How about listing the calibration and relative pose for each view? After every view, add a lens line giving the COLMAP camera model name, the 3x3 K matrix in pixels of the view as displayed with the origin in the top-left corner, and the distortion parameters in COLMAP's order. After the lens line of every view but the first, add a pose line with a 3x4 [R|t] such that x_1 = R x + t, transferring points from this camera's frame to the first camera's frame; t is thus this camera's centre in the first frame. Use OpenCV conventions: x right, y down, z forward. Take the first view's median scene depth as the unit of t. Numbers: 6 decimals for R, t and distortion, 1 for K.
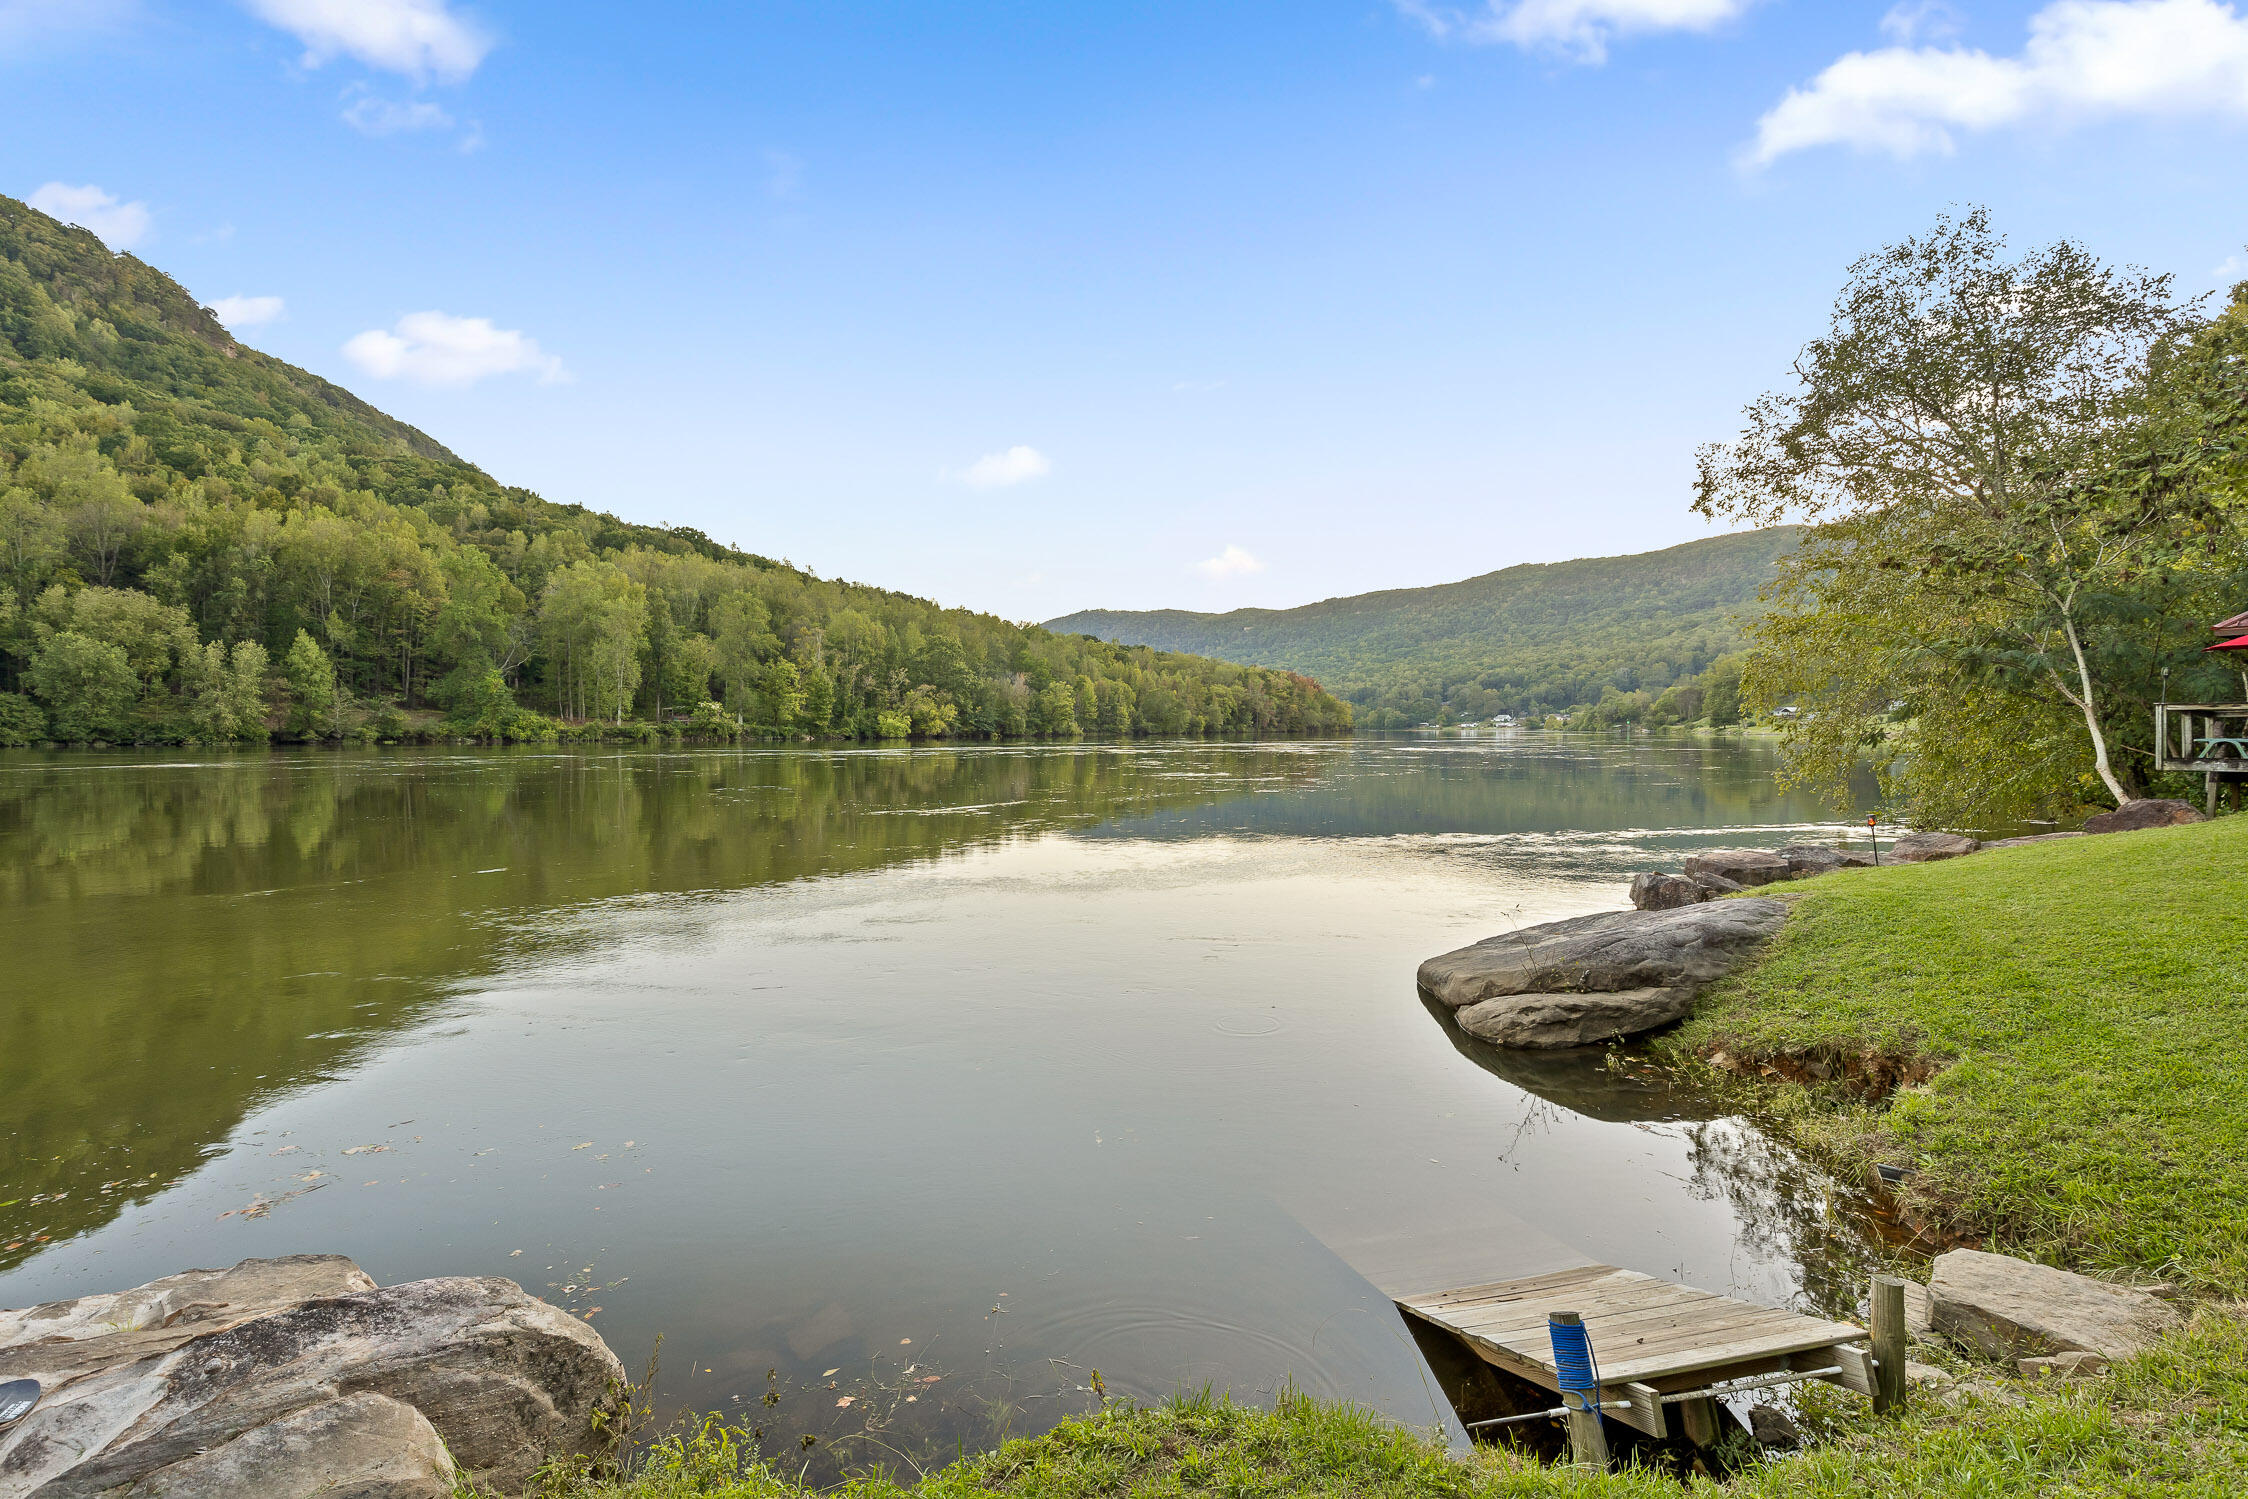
lens RADIAL K [[1059.8, 0, 1124.0], [0, 1059.8, 749.5], [0, 0, 1]] dist [-0.008260, -0.000120]
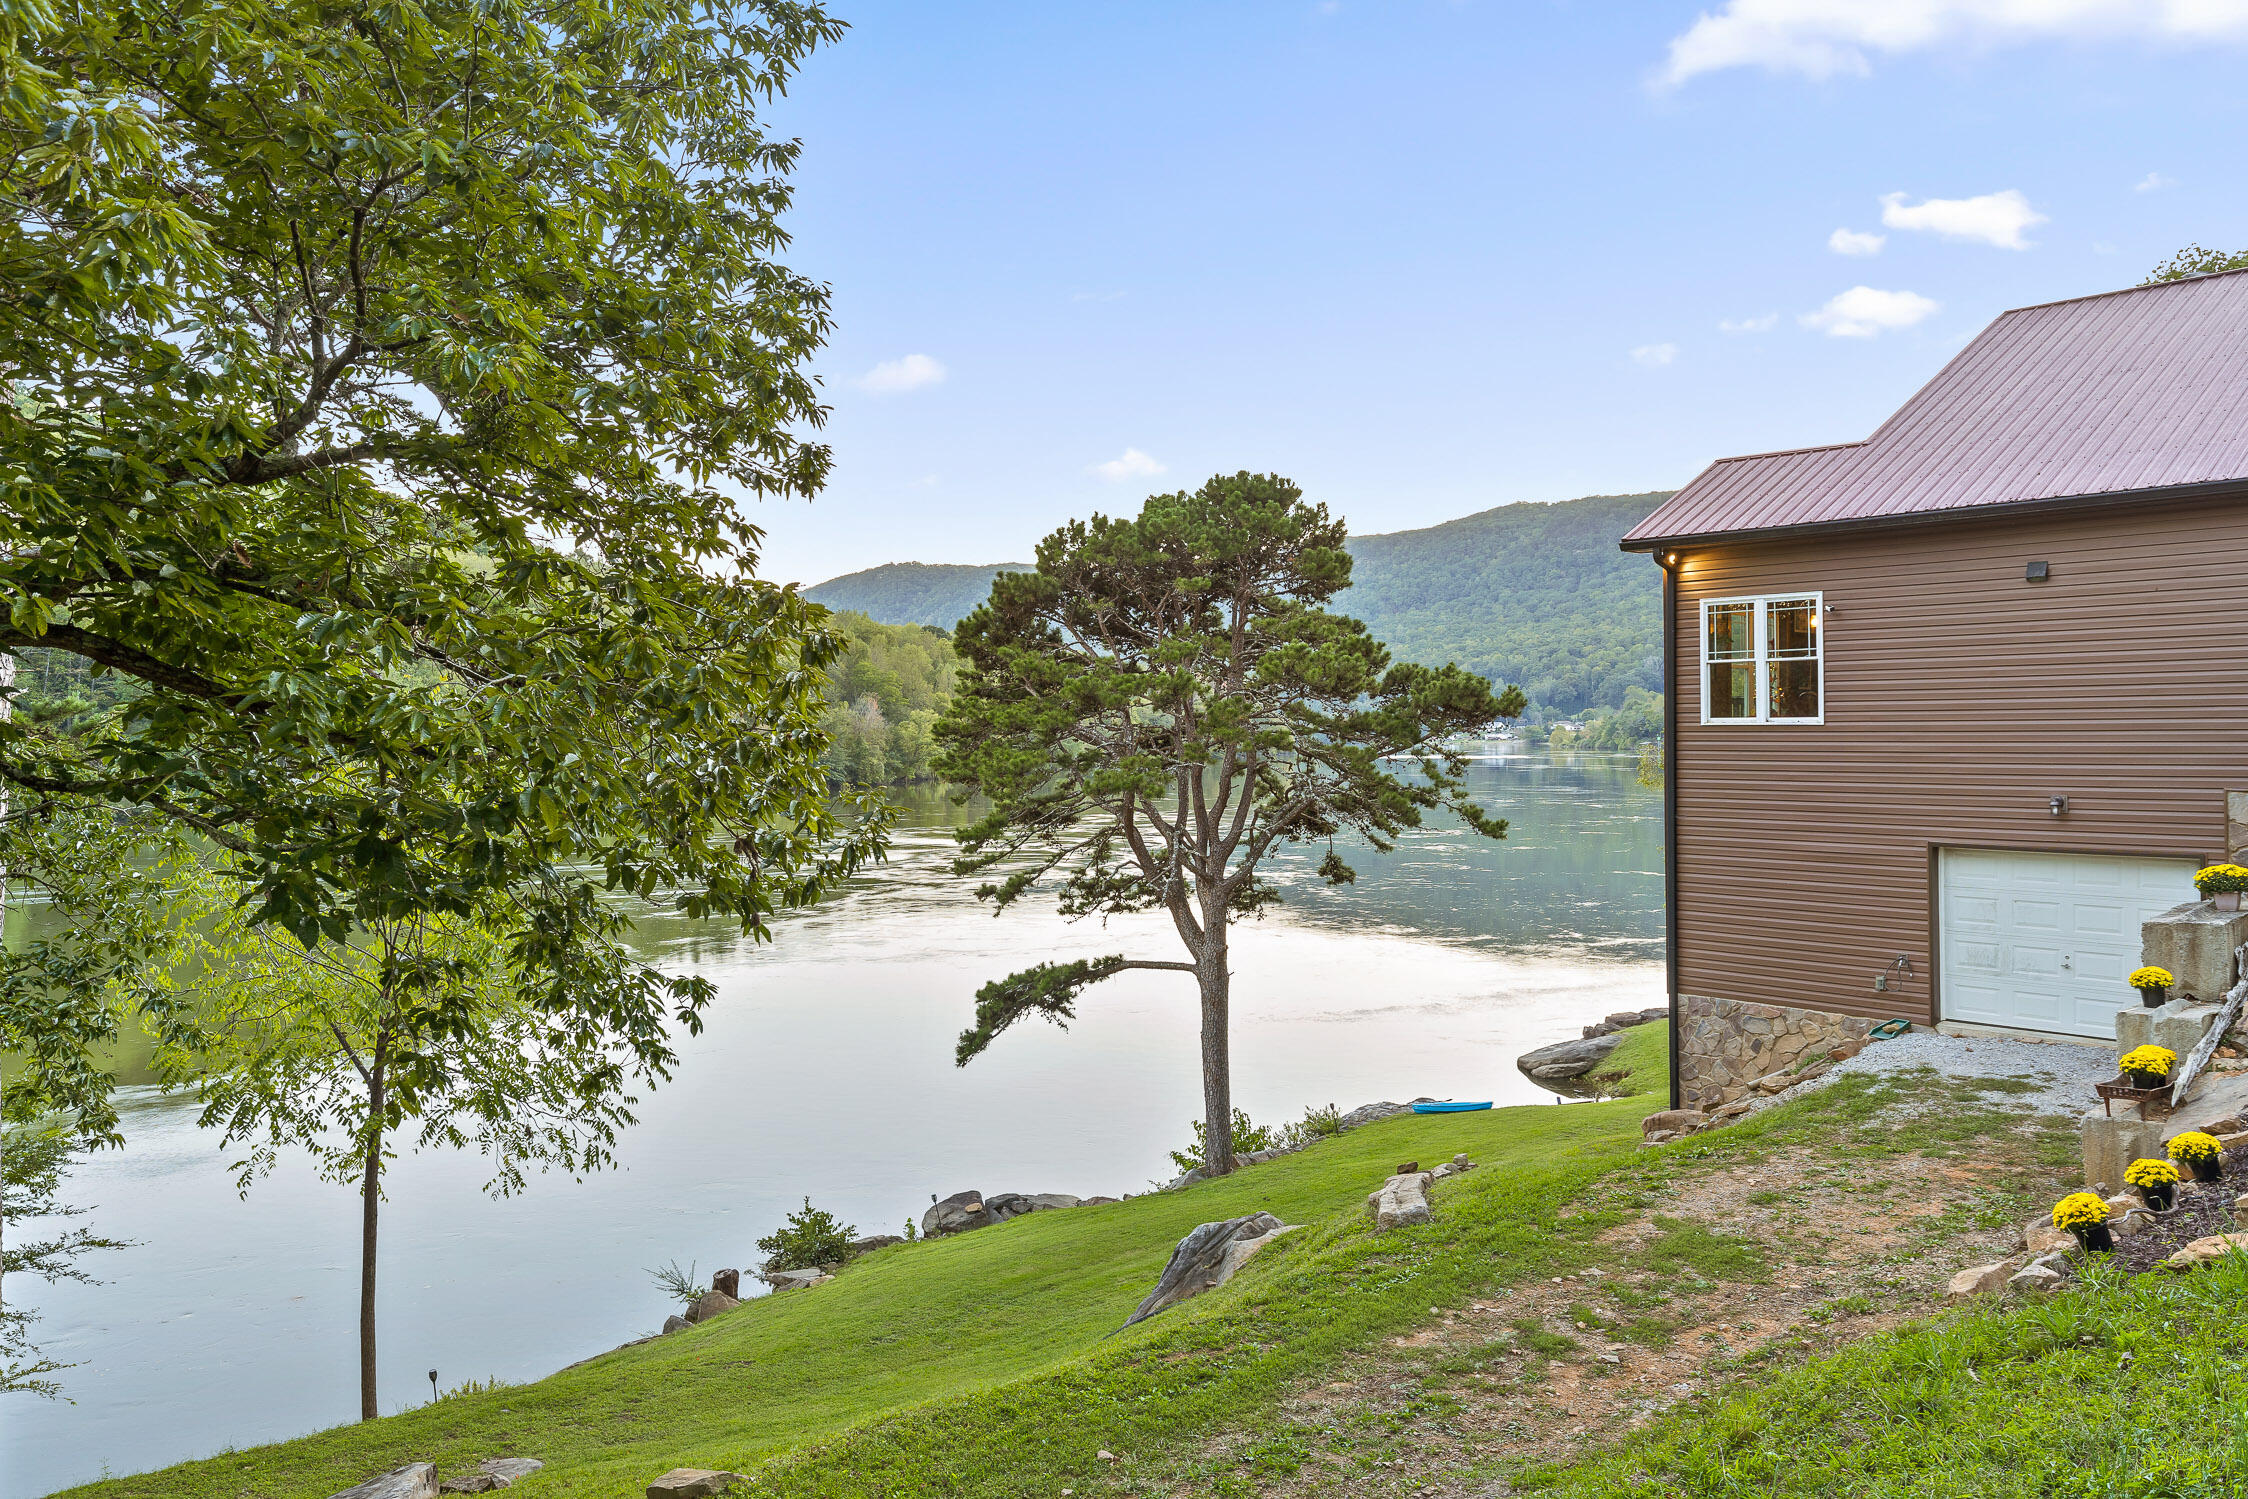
lens RADIAL K [[1605.2, 0, 1123.9], [0, 1605.2, 738.1], [0, 0, 1]] dist [-0.001618, -0.000050]
pose [[0.992942, -0.008934, 0.118260, -0.046236], [0.010659, 0.999846, -0.013966, -0.022353], [-0.118117, 0.015128, 0.992884, -0.116355]]
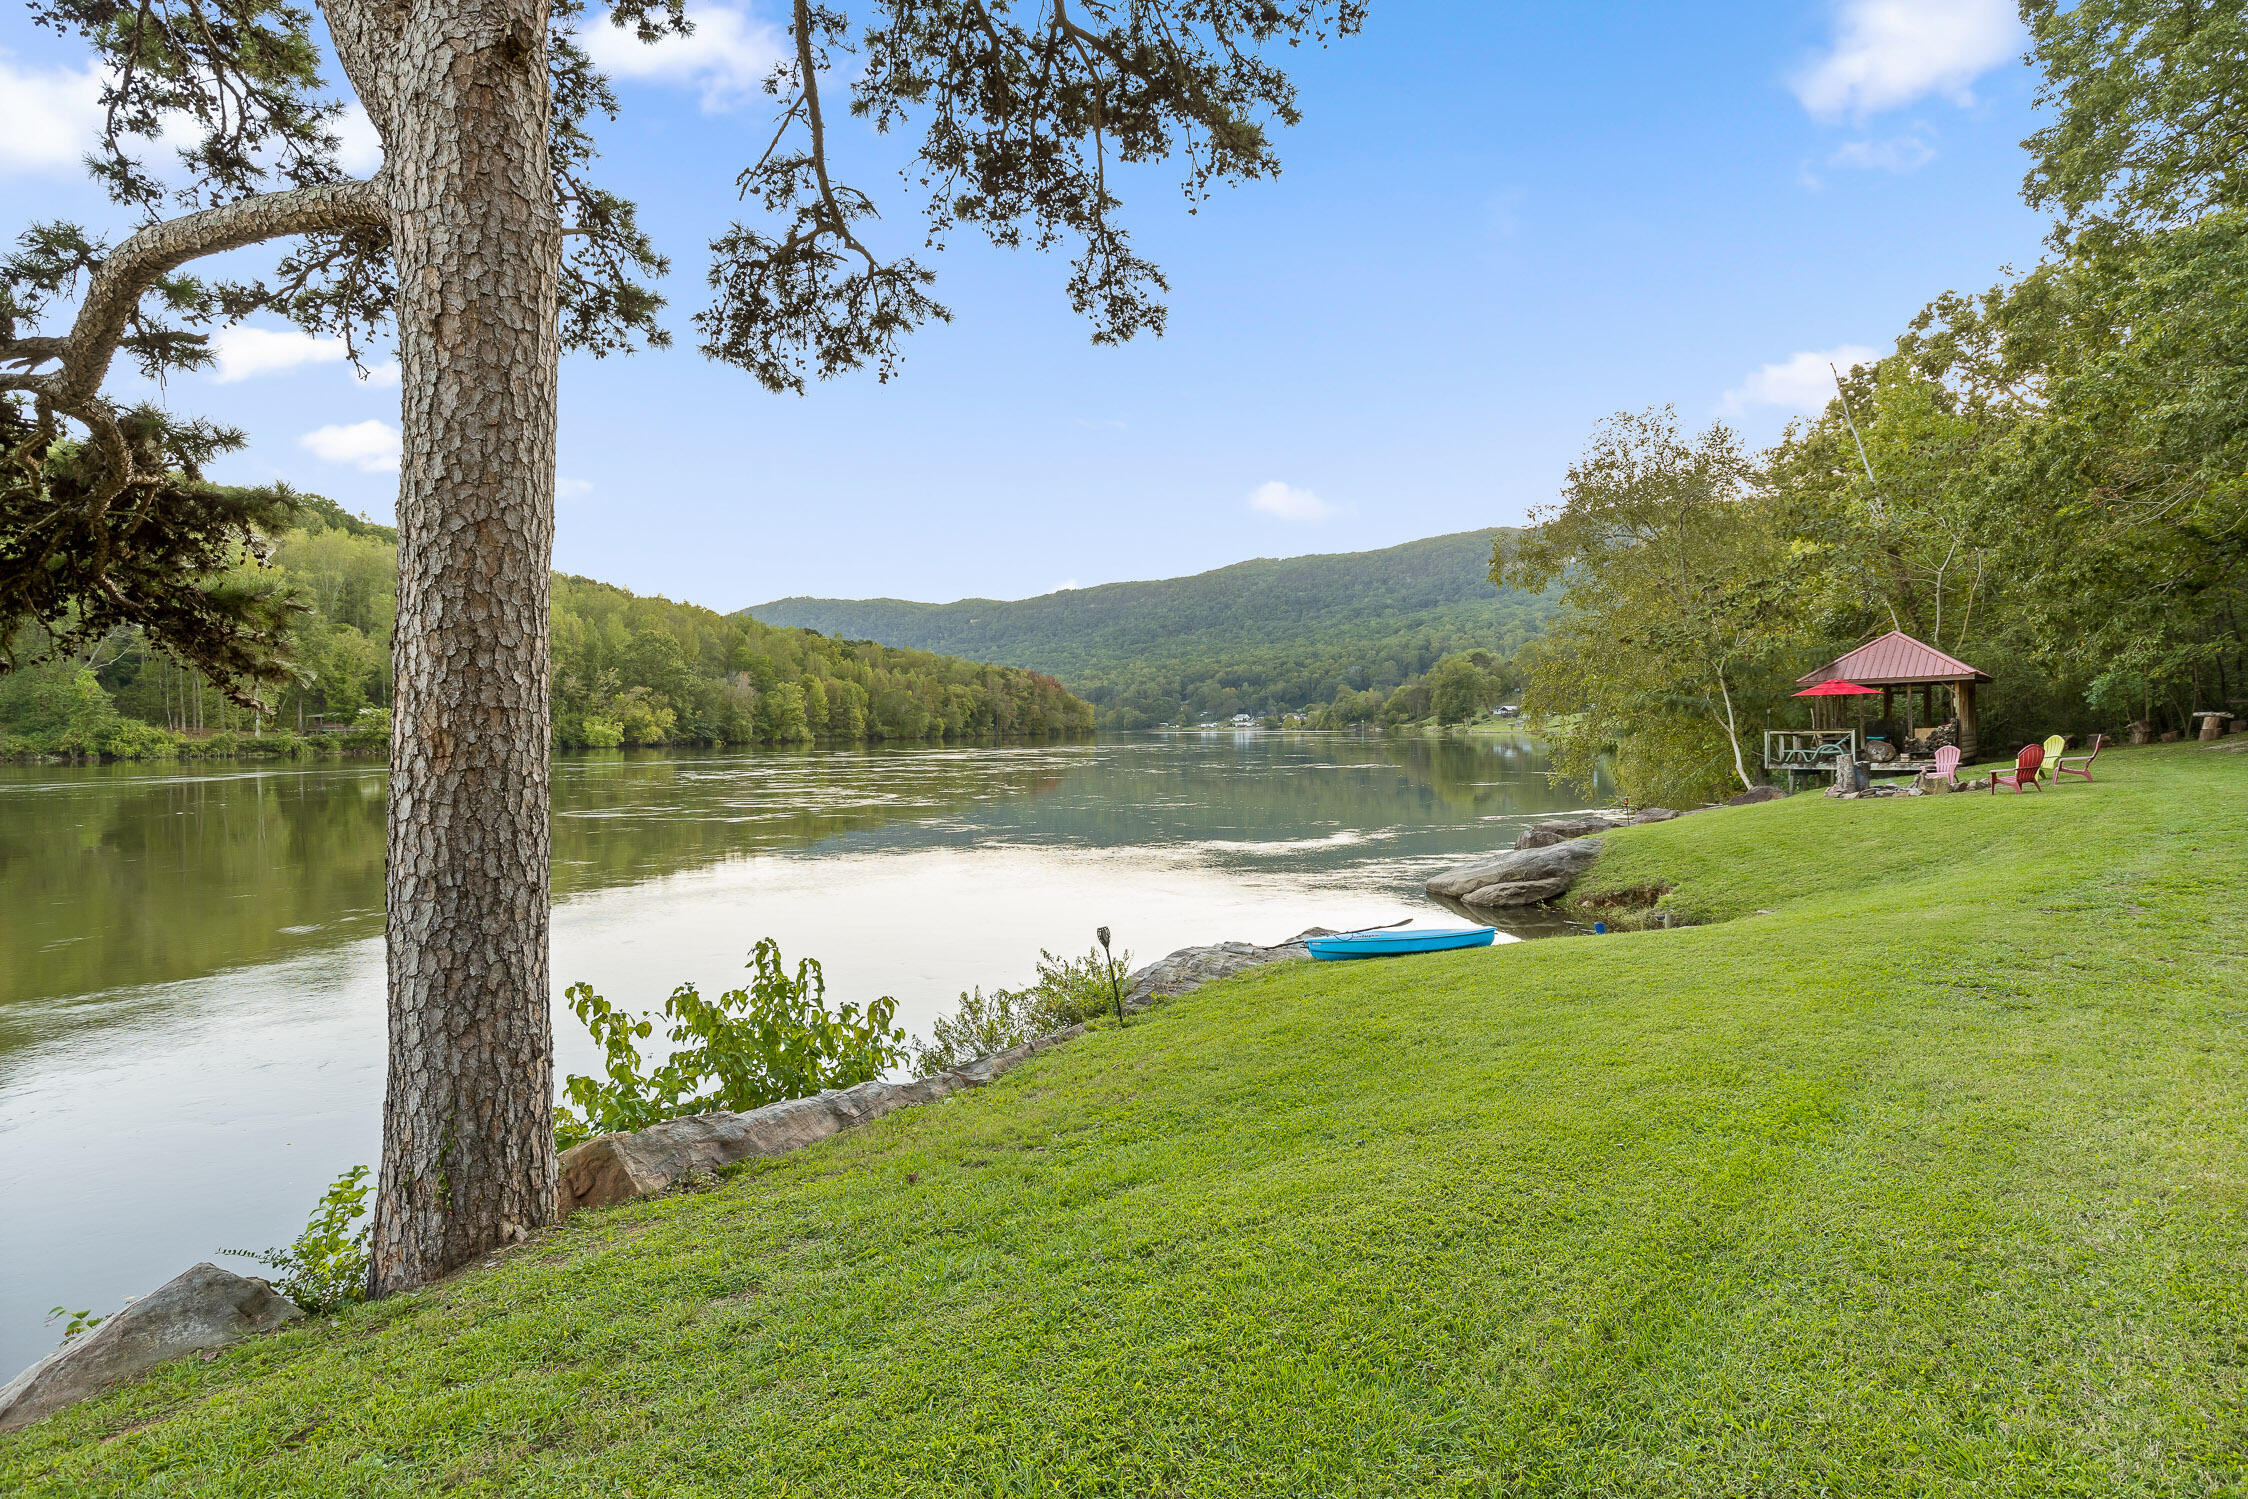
lens RADIAL K [[1166.6, 0, 1124.0], [0, 1166.6, 749.5], [0, 0, 1]] dist [-0.002858, -0.000824]
pose [[0.969381, -0.013654, 0.245181, -0.023749], [0.014400, 0.999896, -0.001250, -0.001170], [-0.245139, 0.004743, 0.969476, -0.027981]]
